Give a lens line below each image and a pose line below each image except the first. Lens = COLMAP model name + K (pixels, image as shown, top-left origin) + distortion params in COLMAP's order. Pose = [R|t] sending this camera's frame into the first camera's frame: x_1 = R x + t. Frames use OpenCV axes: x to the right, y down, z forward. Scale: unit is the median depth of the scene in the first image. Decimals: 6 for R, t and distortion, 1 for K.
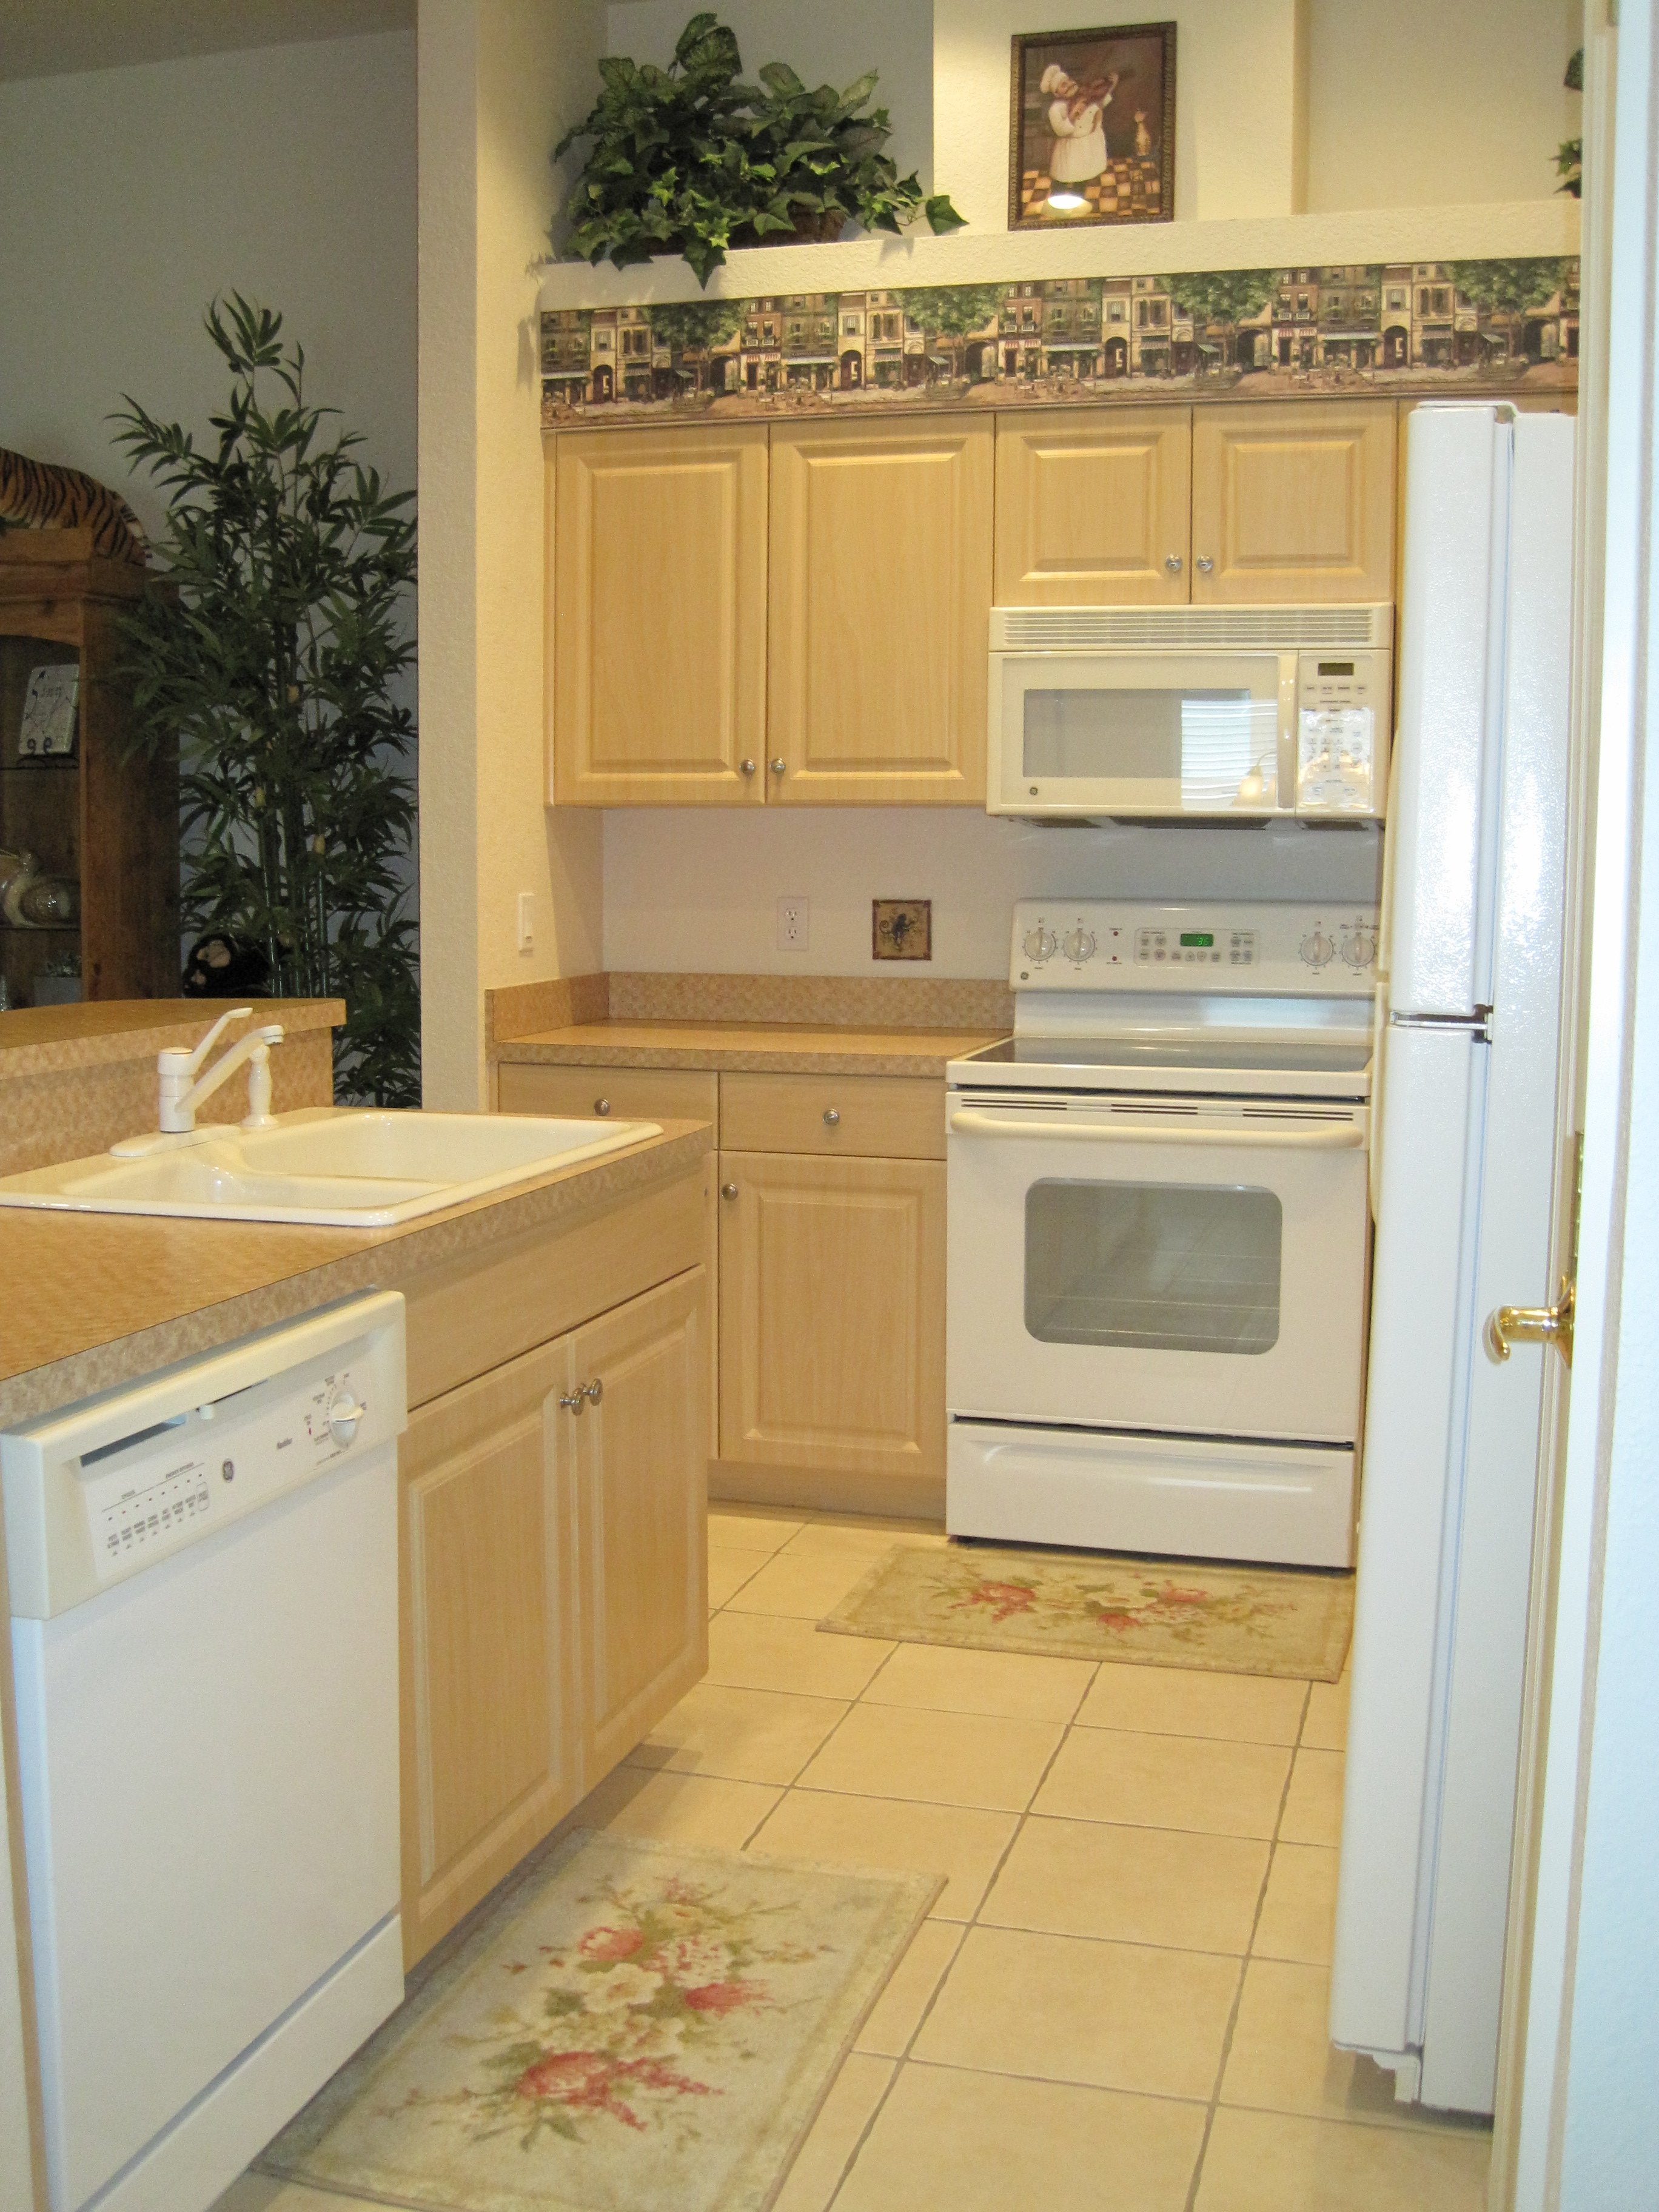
lens RADIAL K [[2285.1, 0, 829.5], [0, 2285.1, 1106.0], [0, 0, 1]] dist [-0.188838, 0.167743]
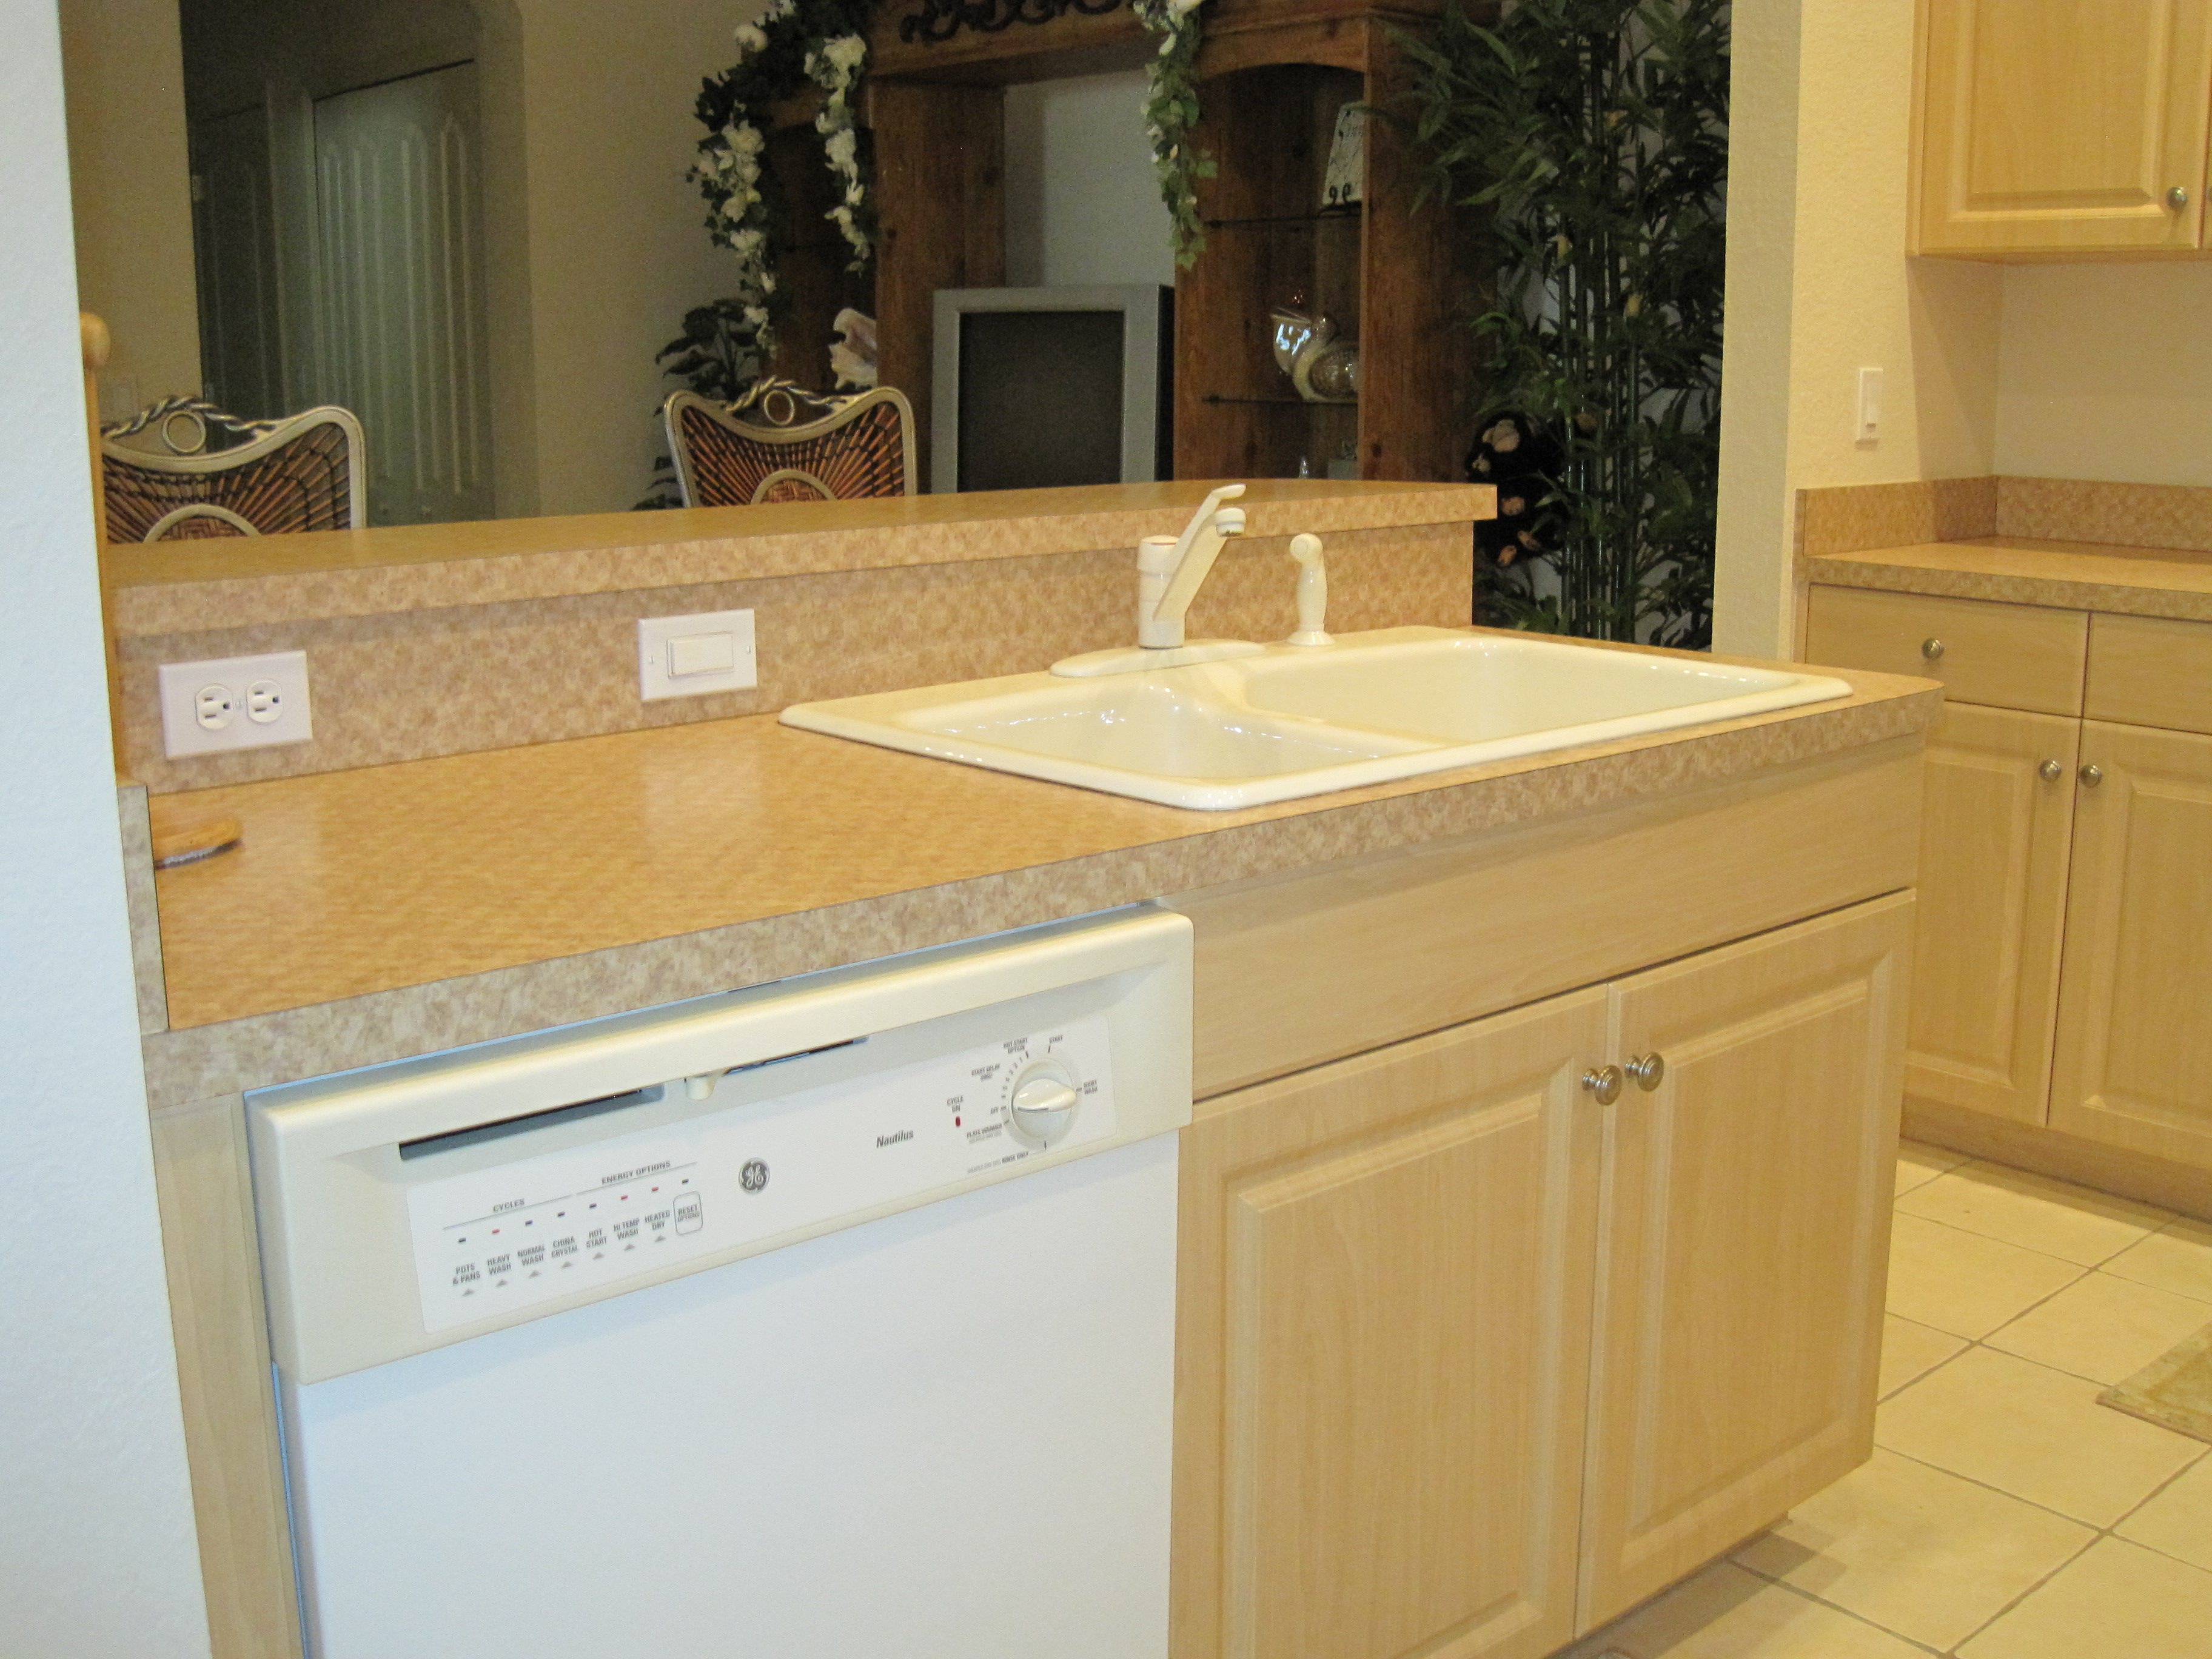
lens RADIAL K [[2285.1, 0, 1106.0], [0, 2285.1, 829.5], [0, 0, 1]] dist [-0.188838, 0.167743]
pose [[0.841159, 0.102294, -0.531025, 0.066049], [-0.051916, 0.992686, 0.108989, -0.006350], [0.538290, -0.064109, 0.840318, 0.210386]]
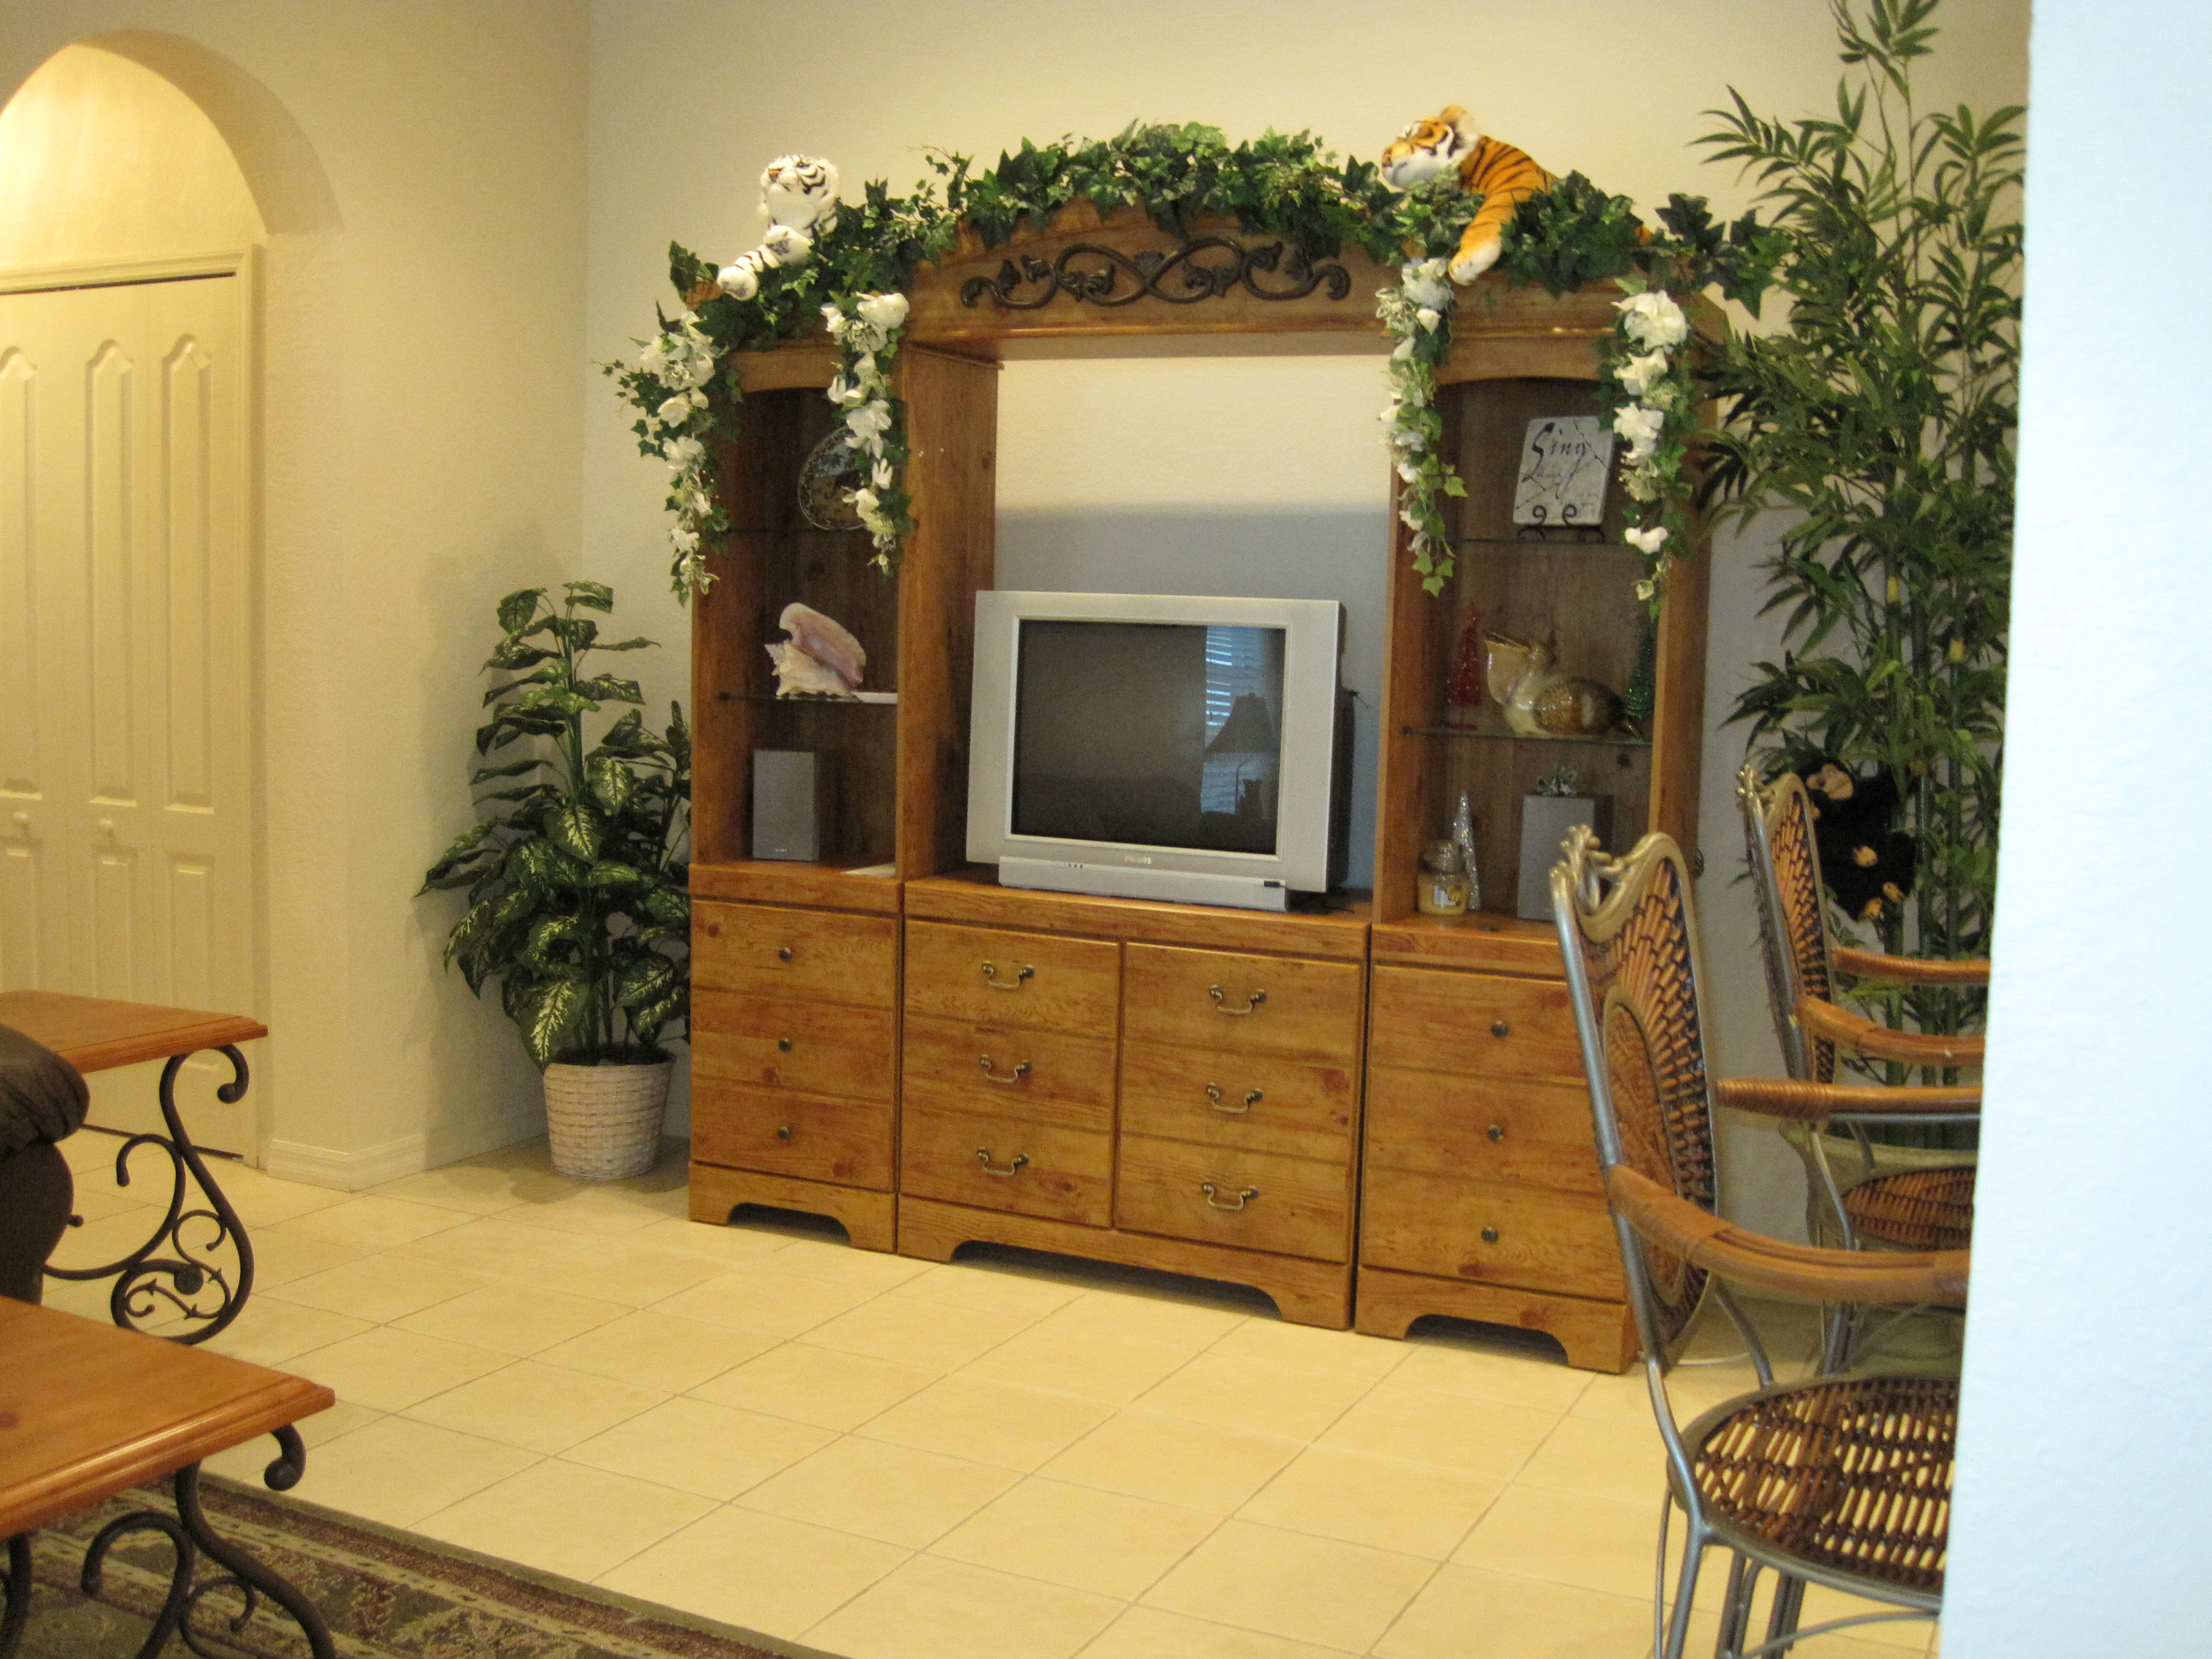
lens RADIAL K [[2285.1, 0, 1106.0], [0, 2285.1, 829.5], [0, 0, 1]] dist [-0.188838, 0.167743]
pose [[0.985273, 0.032258, -0.167916, -0.402336], [-0.035005, 0.999297, -0.013424, -0.031678], [0.167365, 0.019105, 0.985710, 0.170563]]
